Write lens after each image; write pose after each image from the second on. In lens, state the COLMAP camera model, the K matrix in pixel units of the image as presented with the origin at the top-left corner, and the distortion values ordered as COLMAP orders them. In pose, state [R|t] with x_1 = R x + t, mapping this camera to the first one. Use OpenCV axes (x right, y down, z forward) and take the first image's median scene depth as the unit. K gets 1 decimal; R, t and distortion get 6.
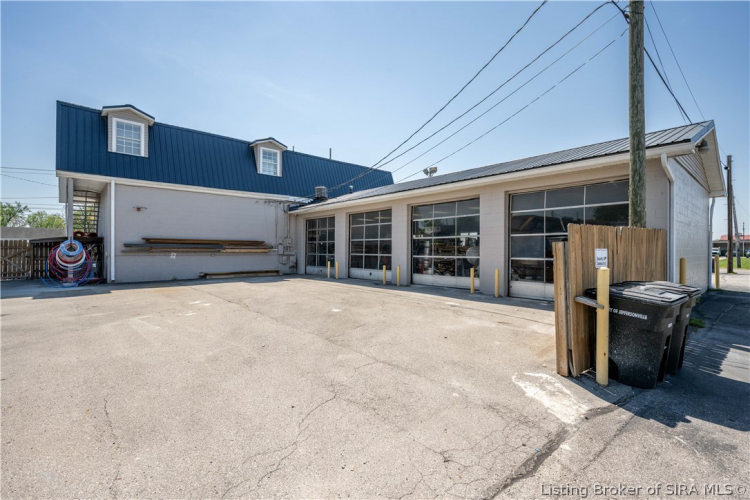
lens RADIAL K [[346.9, 0, 374.4], [0, 346.9, 252.8], [0, 0, 1]] dist [-0.008456, 0.000083]
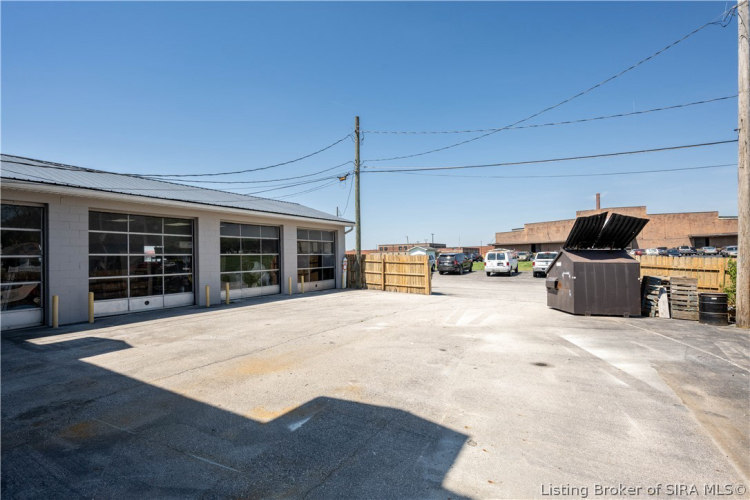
lens RADIAL K [[346.9, 0, 378.8], [0, 346.9, 250.3], [0, 0, 1]] dist [-0.008456, 0.000083]
pose [[-0.302843, 0.021412, 0.952800, -0.787953], [0.024291, 0.999596, -0.014743, -0.023537], [-0.952731, 0.018680, -0.303241, 0.718086]]
